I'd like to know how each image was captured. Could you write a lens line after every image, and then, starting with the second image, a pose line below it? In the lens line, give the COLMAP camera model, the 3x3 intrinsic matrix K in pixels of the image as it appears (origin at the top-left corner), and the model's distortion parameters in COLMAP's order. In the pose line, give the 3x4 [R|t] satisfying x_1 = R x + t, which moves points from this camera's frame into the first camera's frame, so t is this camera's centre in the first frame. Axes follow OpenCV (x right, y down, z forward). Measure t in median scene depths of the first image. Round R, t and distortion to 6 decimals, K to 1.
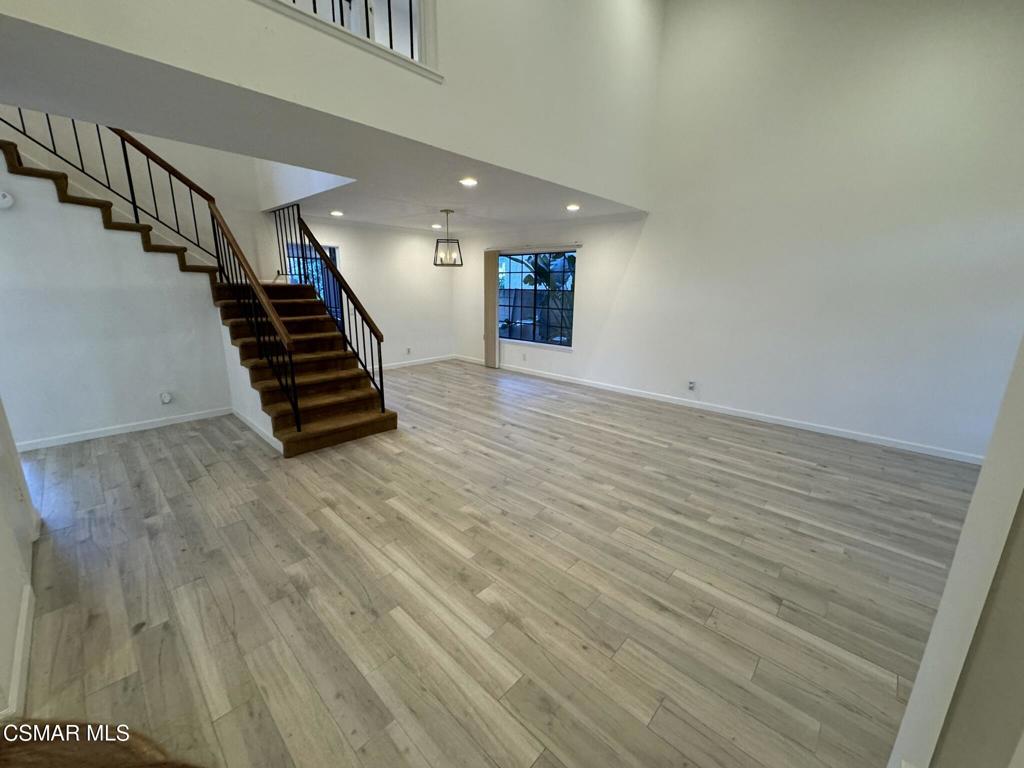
lens RADIAL K [[408.9, 0, 512.0], [0, 408.9, 383.0], [0, 0, 1]] dist [-0.010371, 0.001594]
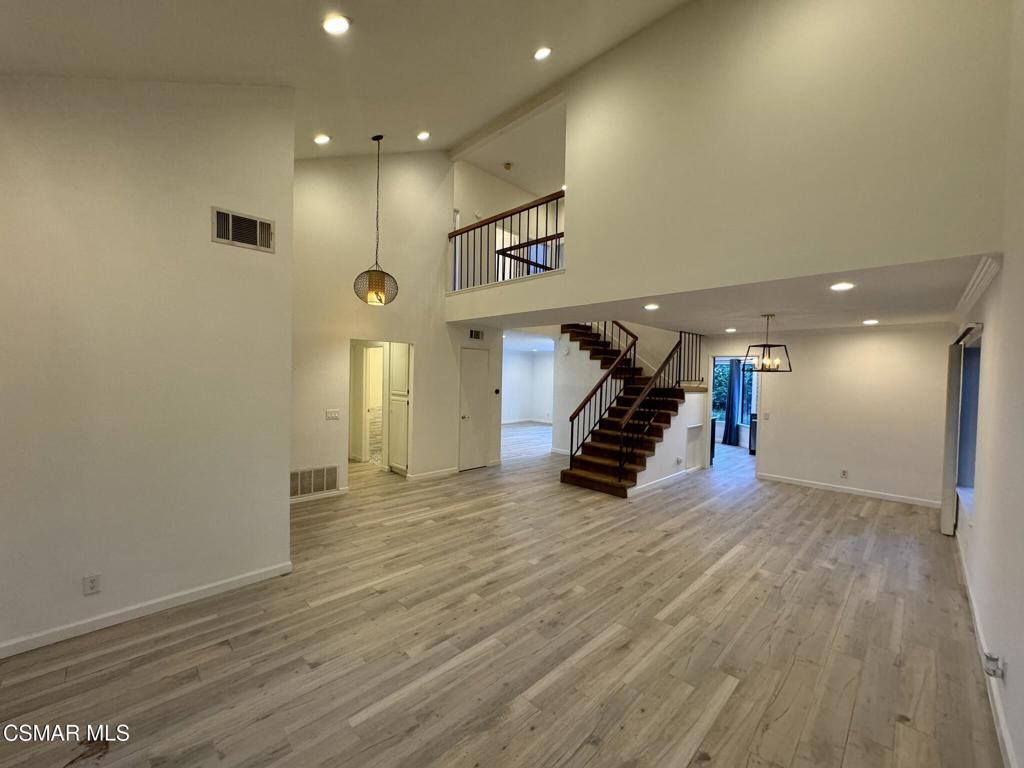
lens RADIAL K [[408.9, 0, 508.8], [0, 408.9, 384.6], [0, 0, 1]] dist [-0.010371, 0.001594]
pose [[-0.045919, 0.011872, -0.998875, 1.186205], [-0.258179, 0.965815, 0.023348, -0.198154], [0.965005, 0.258960, -0.041284, 0.739786]]
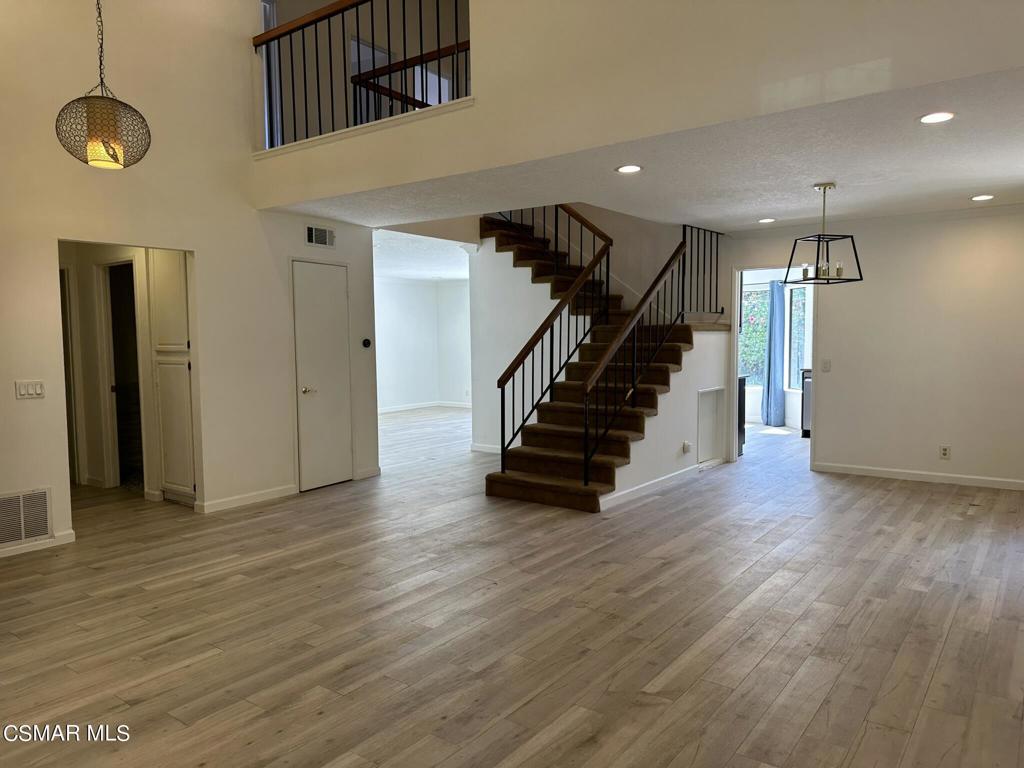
lens RADIAL K [[725.0, 0, 510.6], [0, 725.0, 383.3], [0, 0, 1]] dist [0.043427, -0.060332]
pose [[0.106242, 0.054402, -0.992851, 1.160682], [-0.222740, 0.974430, 0.029558, -0.141727], [0.969071, 0.218007, 0.115643, 0.786359]]
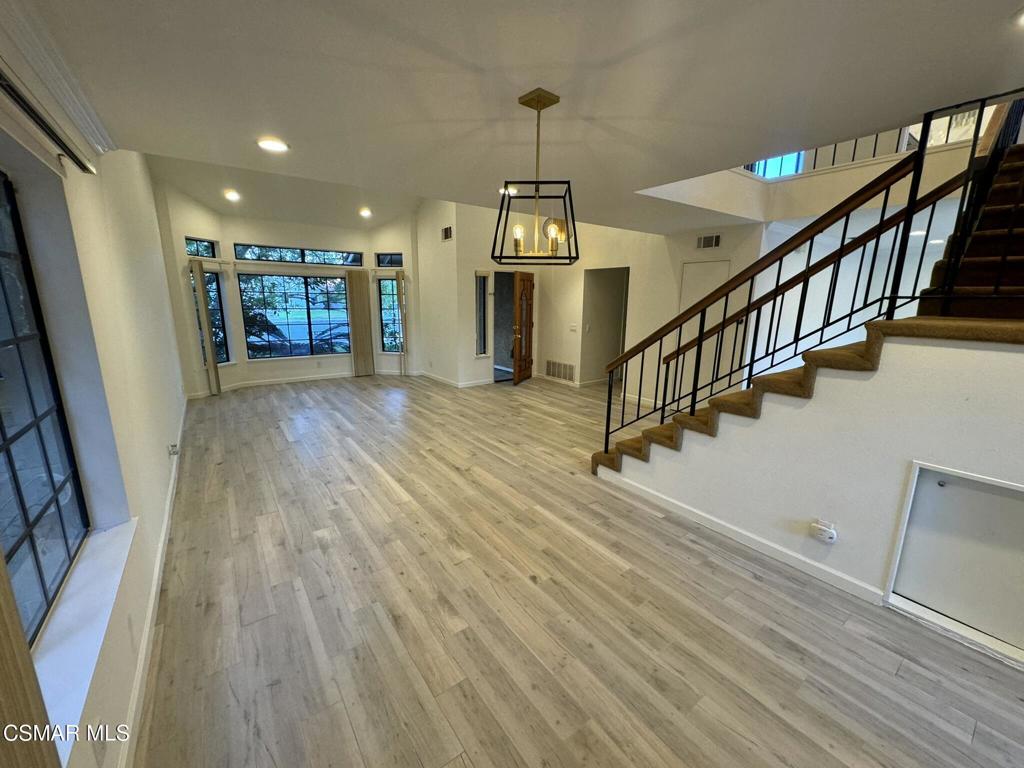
lens RADIAL K [[408.9, 0, 507.9], [0, 408.9, 385.0], [0, 0, 1]] dist [-0.010371, 0.001594]
pose [[-0.981010, -0.061043, 0.184103, -0.306097], [0.025166, 0.901103, 0.432873, -0.521801], [-0.192320, 0.429286, -0.882455, 2.057864]]
